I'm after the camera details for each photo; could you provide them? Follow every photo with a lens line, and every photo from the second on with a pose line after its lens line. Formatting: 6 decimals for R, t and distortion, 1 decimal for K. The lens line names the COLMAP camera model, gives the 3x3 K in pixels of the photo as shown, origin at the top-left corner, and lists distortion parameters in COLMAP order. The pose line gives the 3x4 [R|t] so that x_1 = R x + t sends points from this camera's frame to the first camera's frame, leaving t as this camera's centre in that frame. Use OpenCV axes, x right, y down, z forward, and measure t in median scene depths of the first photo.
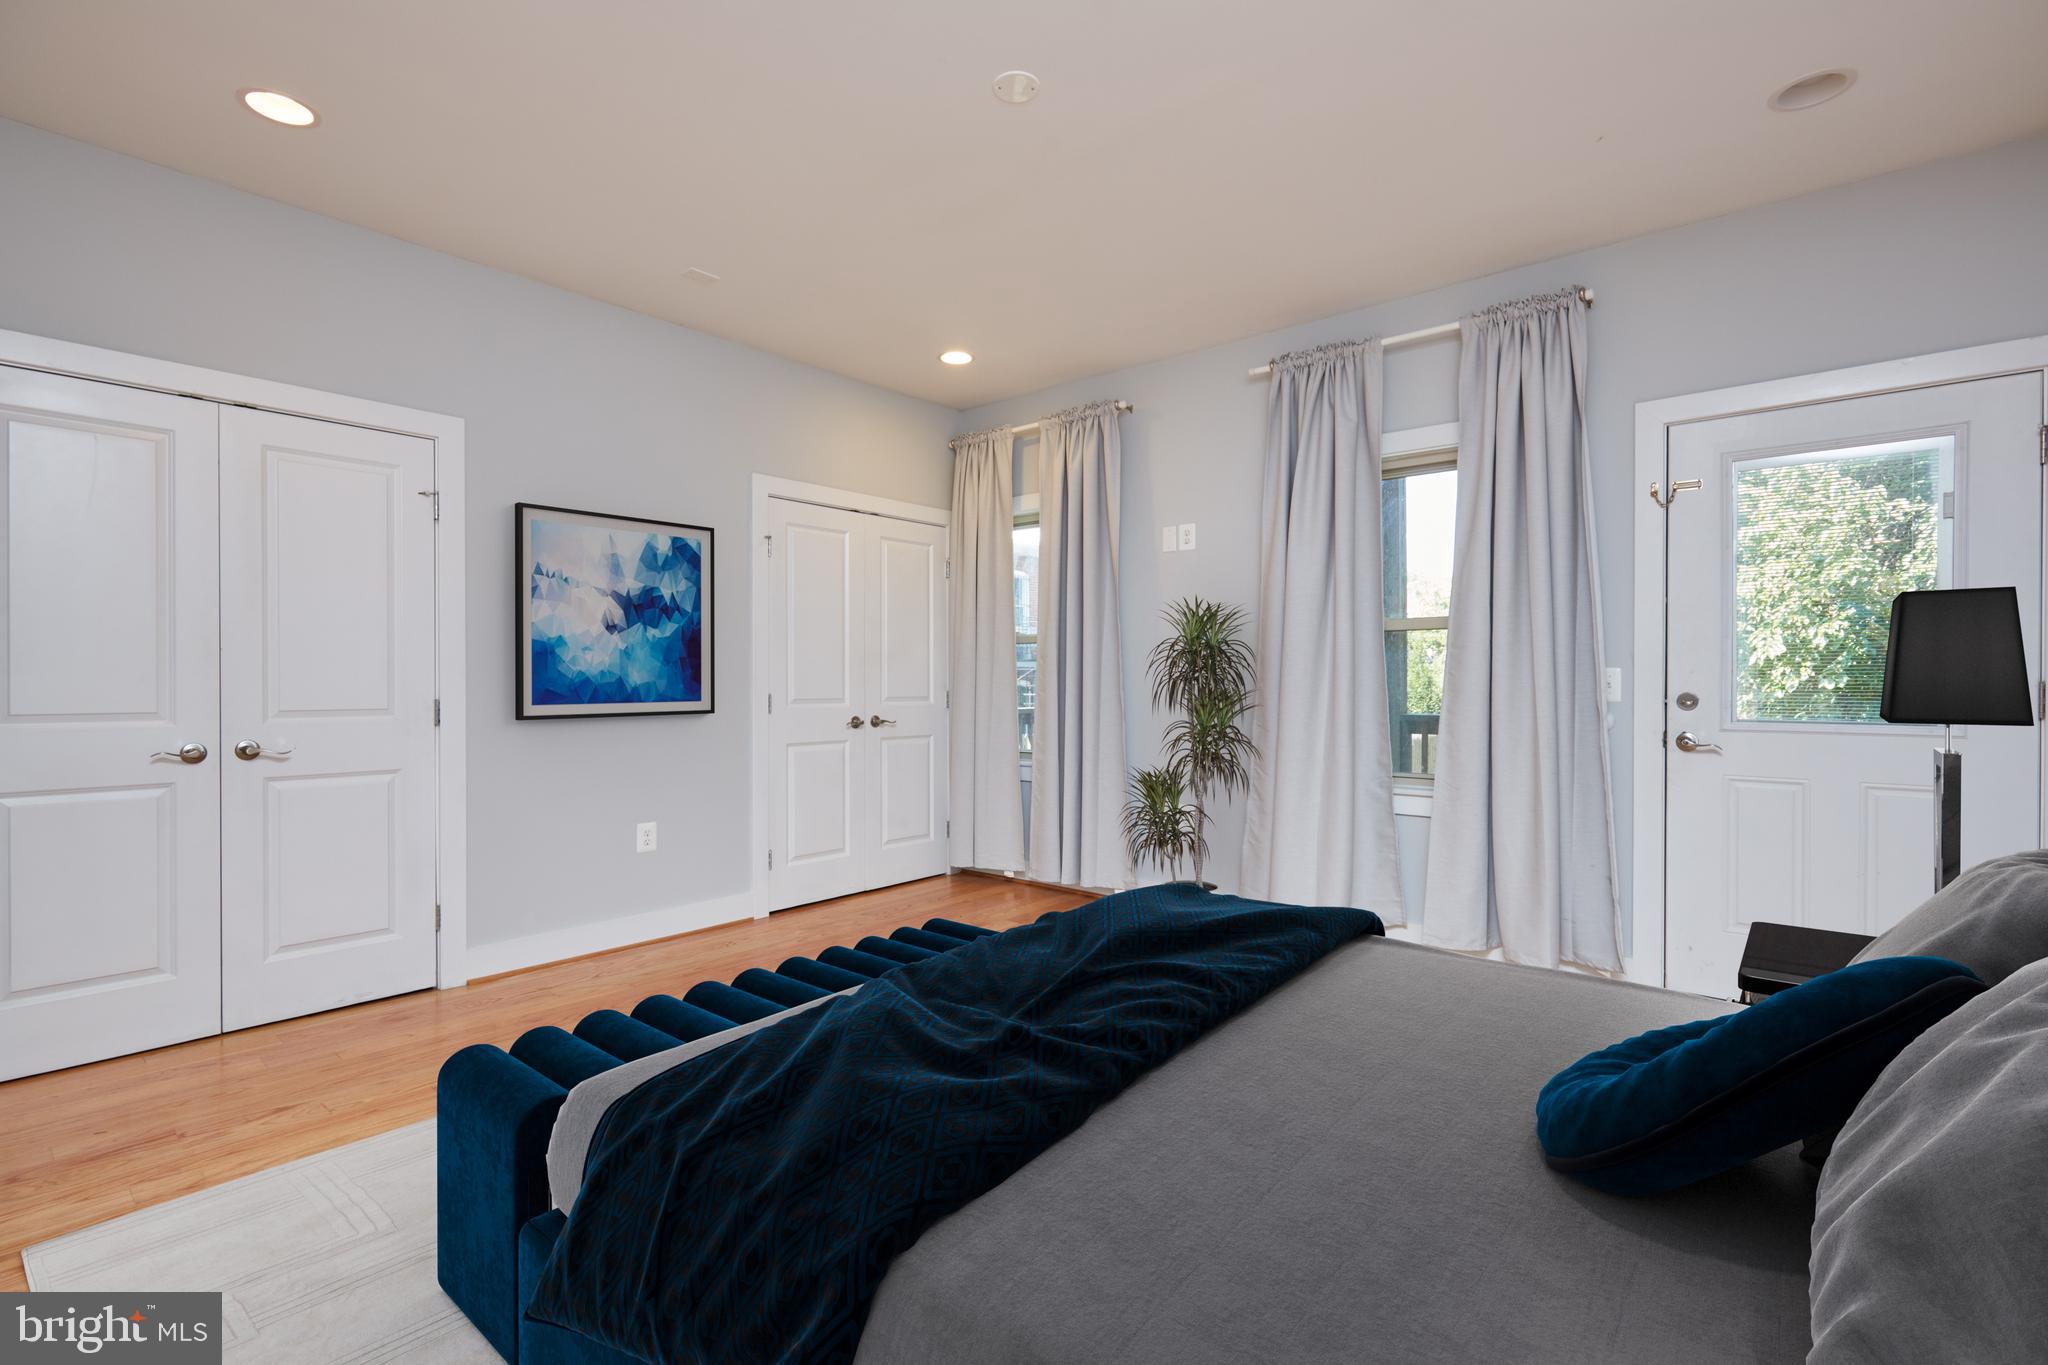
lens RADIAL K [[934.5, 0, 1021.0], [0, 934.5, 686.8], [0, 0, 1]] dist [0.004649, -0.001808]
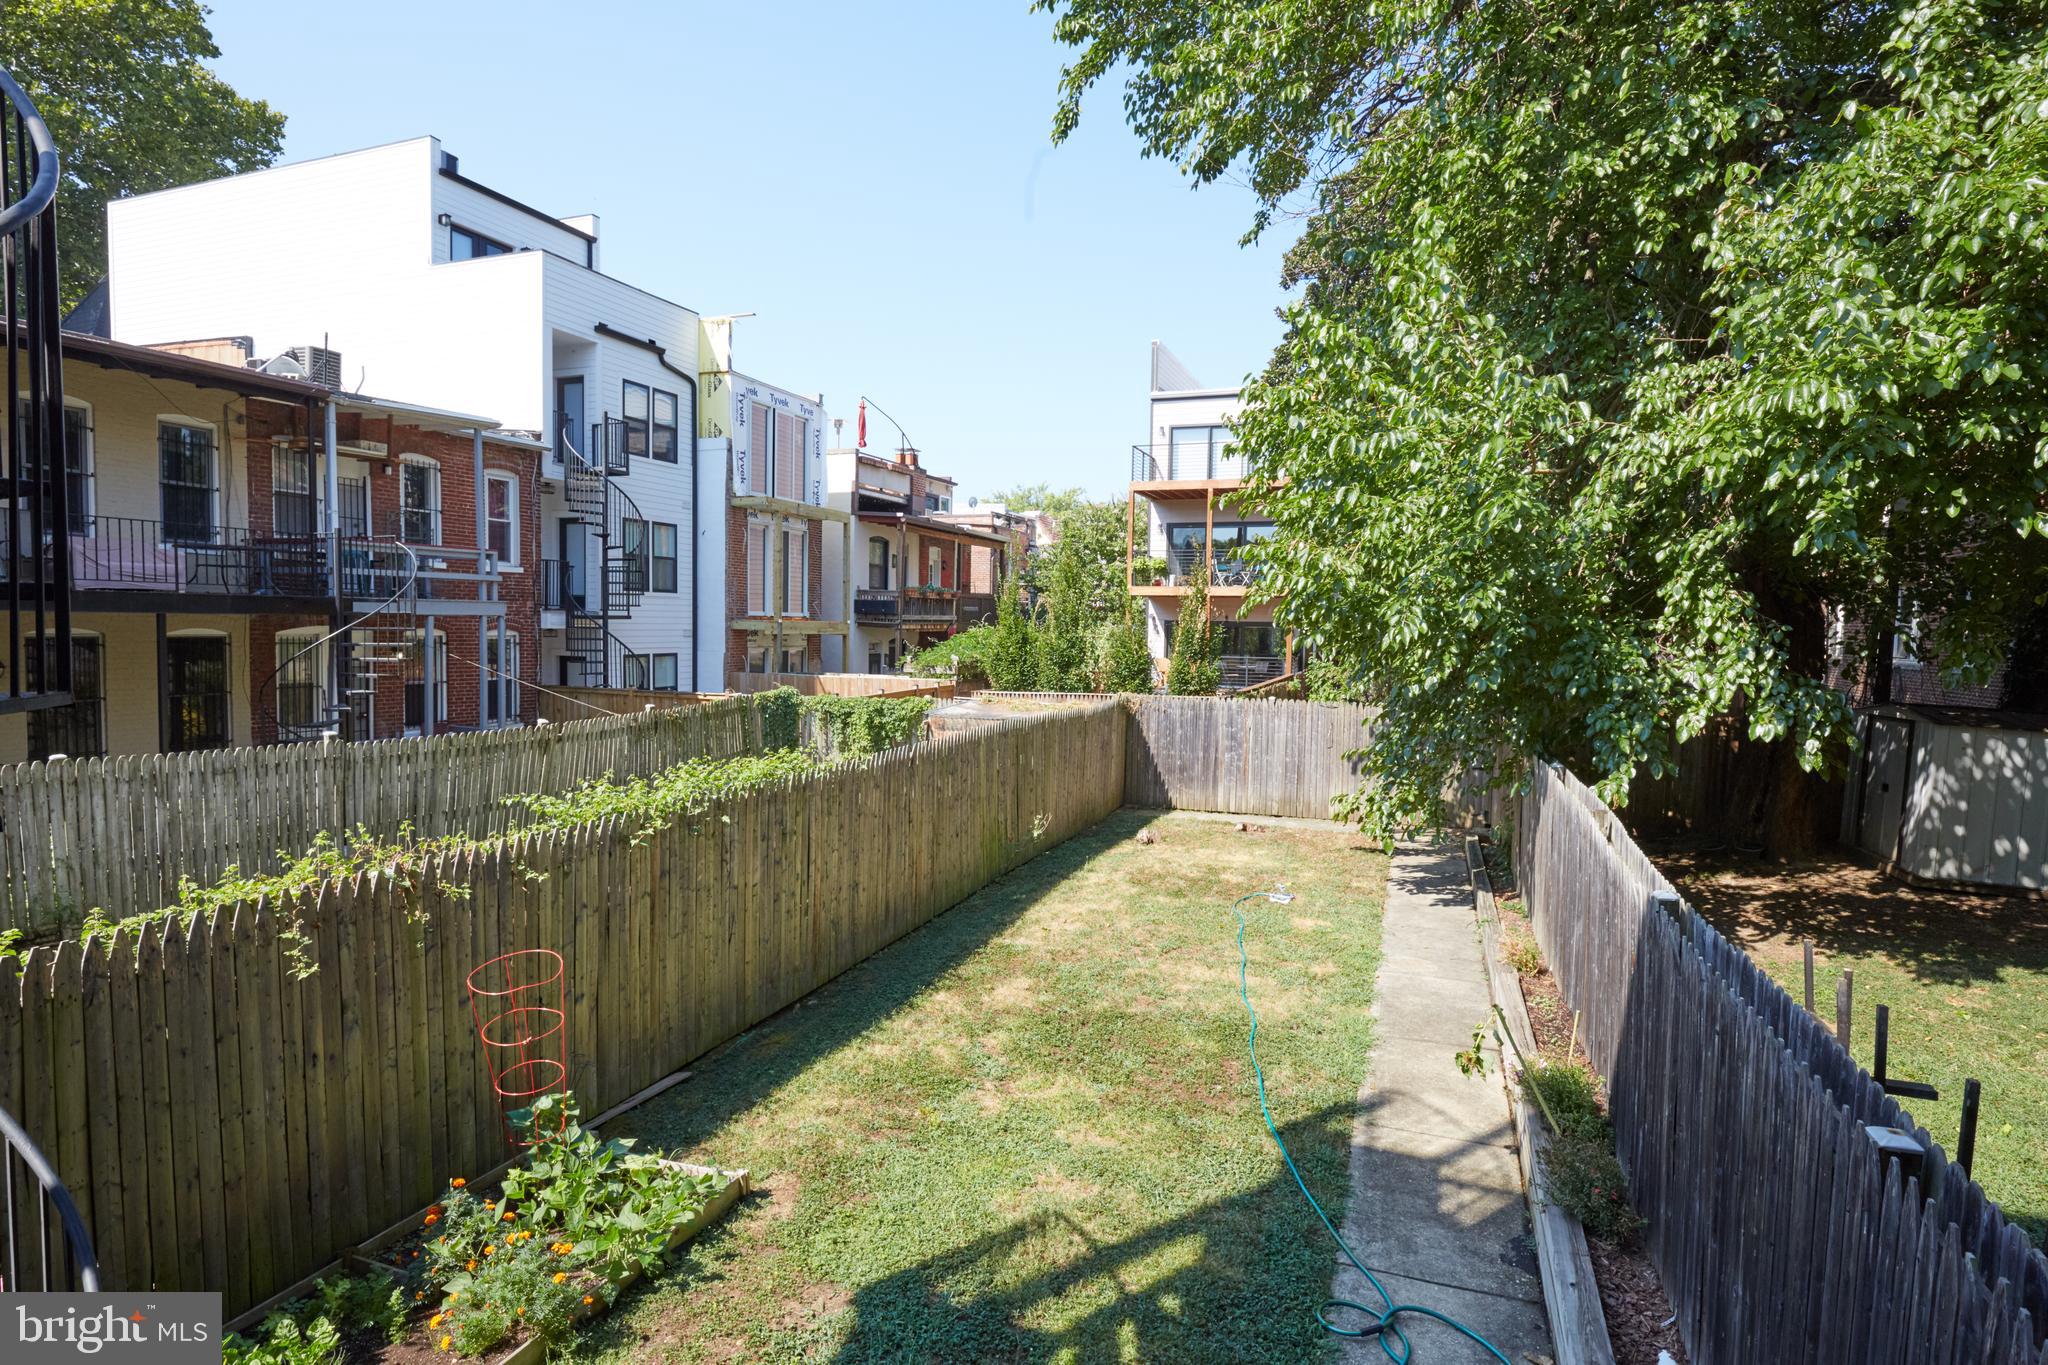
lens RADIAL K [[1107.0, 0, 1032.4], [0, 1107.0, 672.6], [0, 0, 1]] dist [-0.019071, -0.000072]
pose [[0.940461, -0.007756, 0.339813, 0.299688], [-0.008884, 0.998837, 0.047385, -0.043290], [-0.339786, -0.047583, 0.939298, 0.373476]]
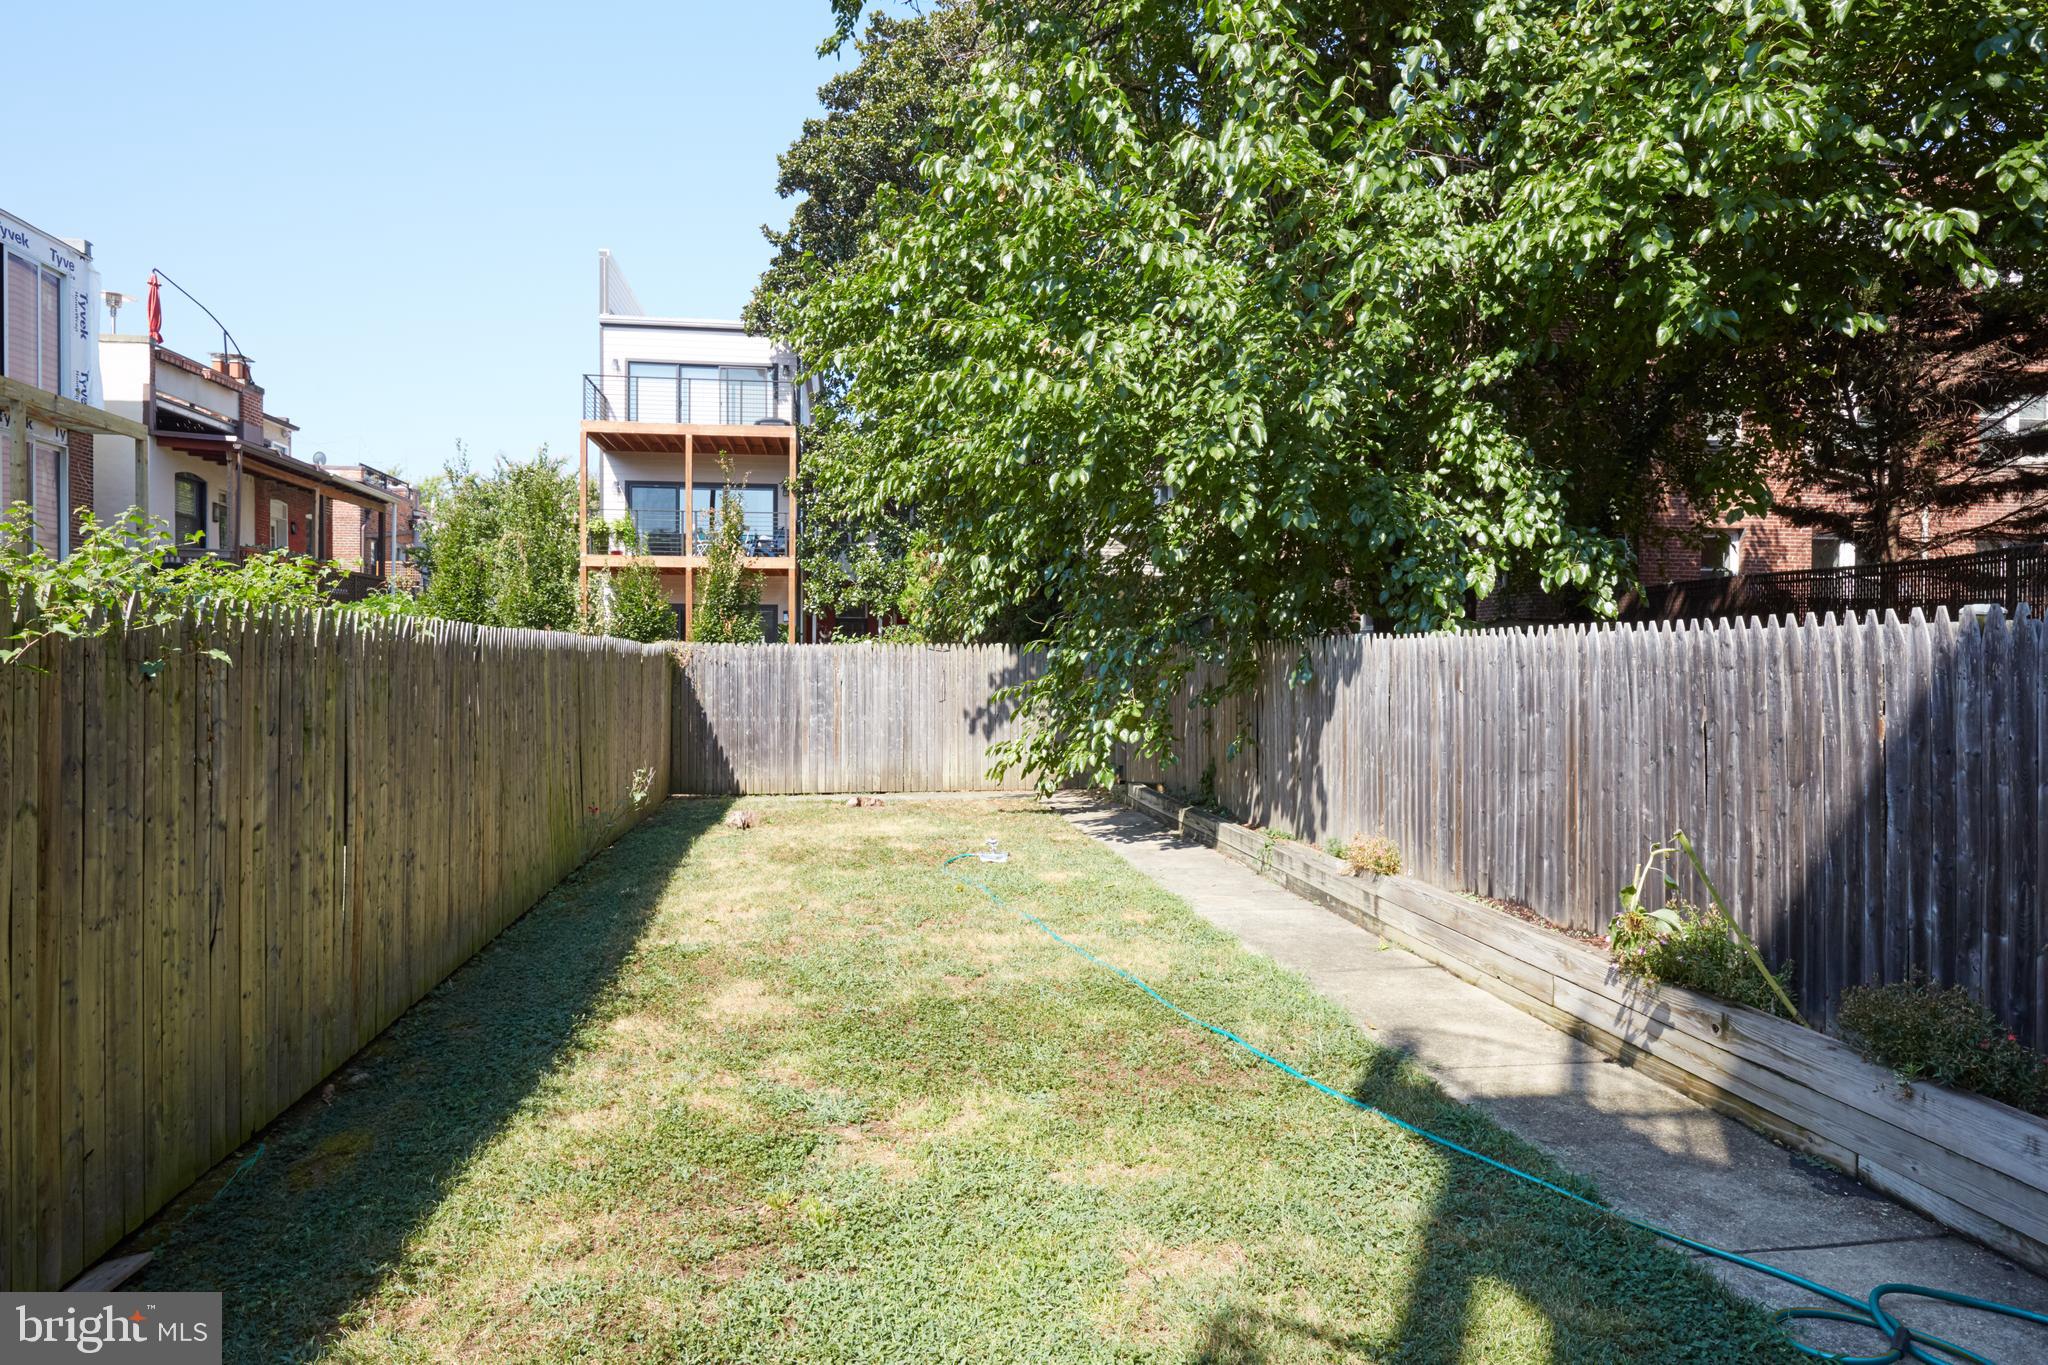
lens RADIAL K [[1238.8, 0, 1032.2], [0, 1238.8, 658.4], [0, 0, 1]] dist [-0.002342, 0.003899]
pose [[0.659311, -0.004291, 0.751858, 0.251020], [0.009313, 0.999954, -0.002460, 0.071263], [-0.751813, 0.008623, 0.659320, 0.652291]]
